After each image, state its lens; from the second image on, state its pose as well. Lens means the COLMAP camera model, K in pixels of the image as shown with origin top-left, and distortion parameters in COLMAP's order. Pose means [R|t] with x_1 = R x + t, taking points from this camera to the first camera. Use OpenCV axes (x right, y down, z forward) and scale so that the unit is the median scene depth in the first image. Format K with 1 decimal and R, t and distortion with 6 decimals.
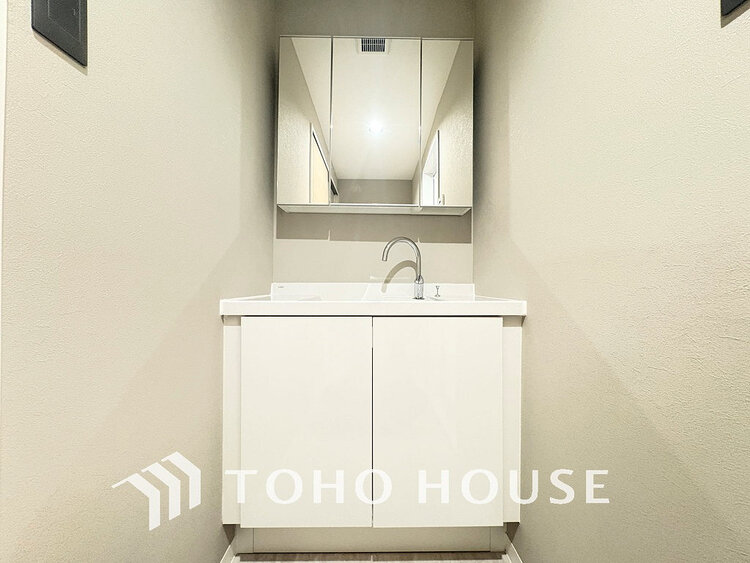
lens RADIAL K [[298.6, 0, 377.4], [0, 298.6, 280.6], [0, 0, 1]] dist [0.002823, -0.000118]
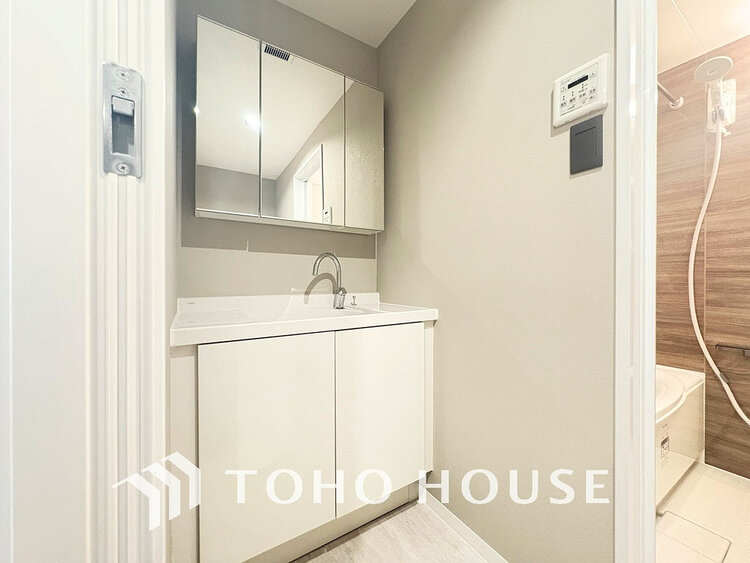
lens RADIAL K [[298.6, 0, 376.6], [0, 298.6, 281.1], [0, 0, 1]] dist [0.002823, -0.000118]
pose [[0.859868, -0.006094, 0.510480, -0.301202], [0.000713, 0.999942, 0.010736, -0.051246], [-0.510516, -0.008868, 0.859822, -0.024136]]
